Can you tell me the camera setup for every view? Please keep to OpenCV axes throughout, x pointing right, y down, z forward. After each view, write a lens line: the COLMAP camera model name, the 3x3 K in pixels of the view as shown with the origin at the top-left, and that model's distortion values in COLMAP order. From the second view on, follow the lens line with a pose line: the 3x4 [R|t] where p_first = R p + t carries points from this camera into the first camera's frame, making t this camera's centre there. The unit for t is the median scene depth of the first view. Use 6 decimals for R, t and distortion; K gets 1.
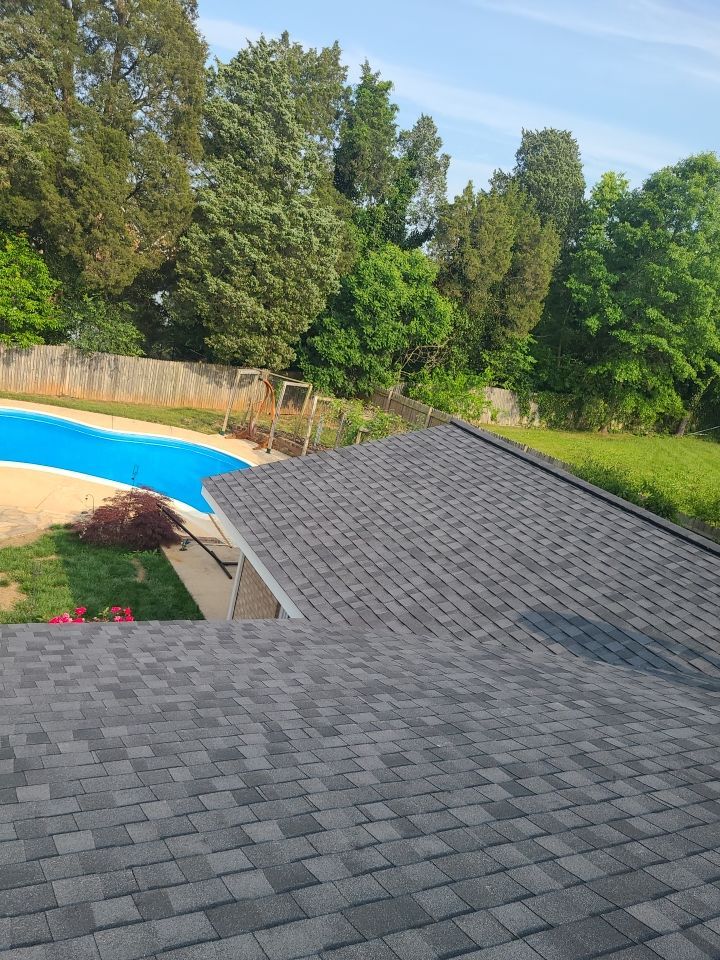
lens RADIAL K [[717.2, 0, 362.6], [0, 717.2, 493.5], [0, 0, 1]] dist [0.047635, -0.030639]
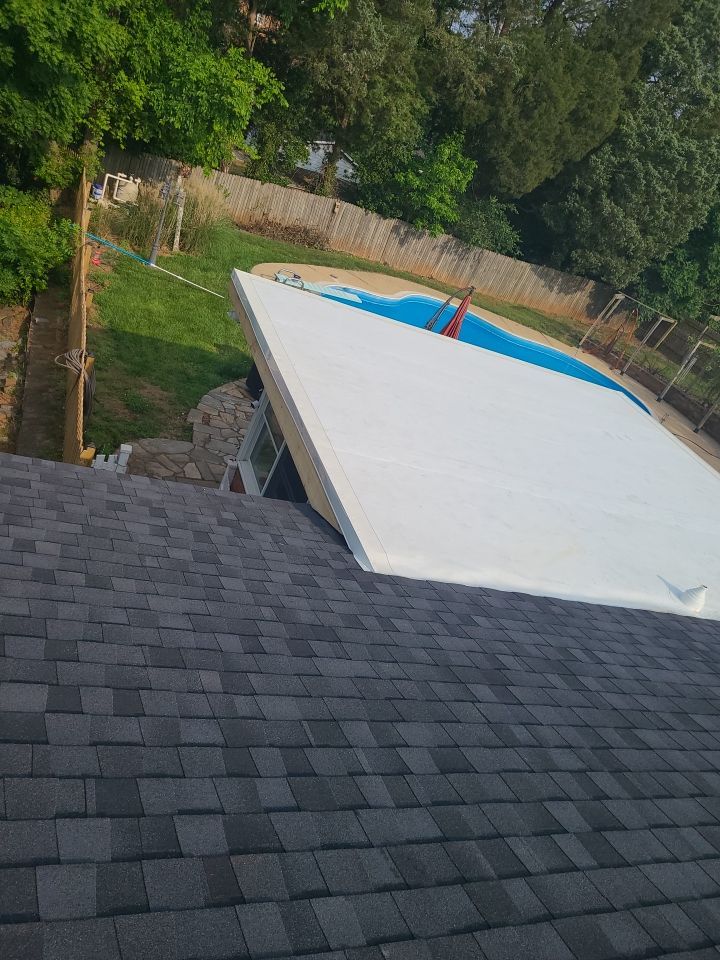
lens RADIAL K [[717.2, 0, 353.9], [0, 717.2, 492.3], [0, 0, 1]] dist [0.047635, -0.030639]
pose [[0.972755, 0.224826, -0.056582, -0.383592], [-0.207306, 0.952785, 0.221867, -0.039681], [0.103792, -0.204092, 0.973434, -0.172611]]
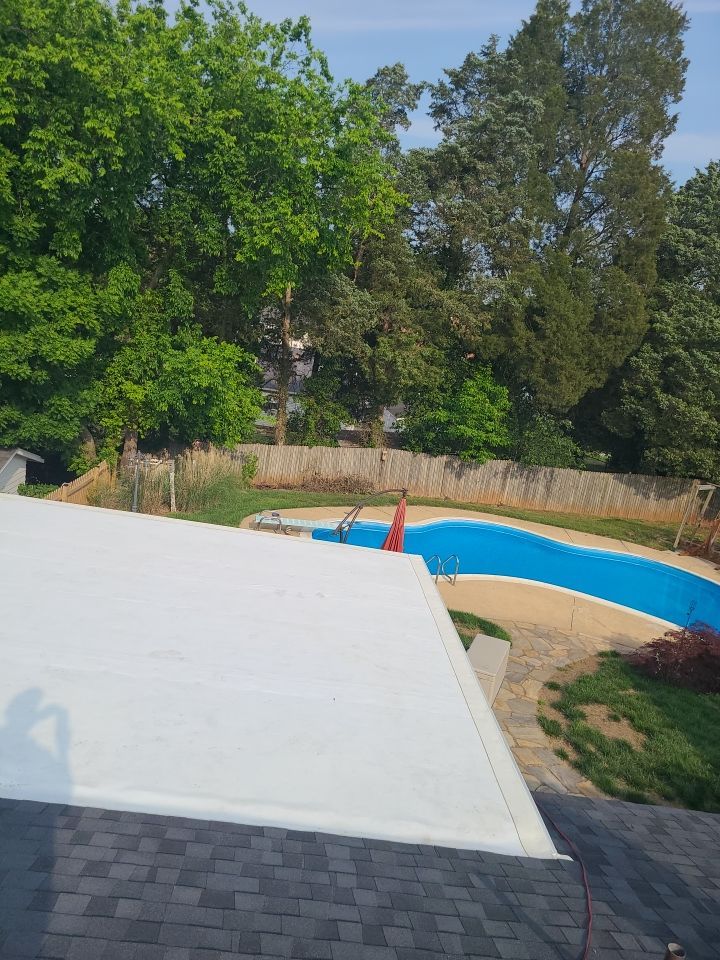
lens RADIAL K [[717.2, 0, 365.3], [0, 717.2, 476.5], [0, 0, 1]] dist [0.047635, -0.030639]
pose [[0.909526, 0.009181, -0.415547, -0.151663], [-0.069575, 0.989013, -0.130431, -0.022959], [0.409784, 0.147542, 0.900172, -0.054040]]
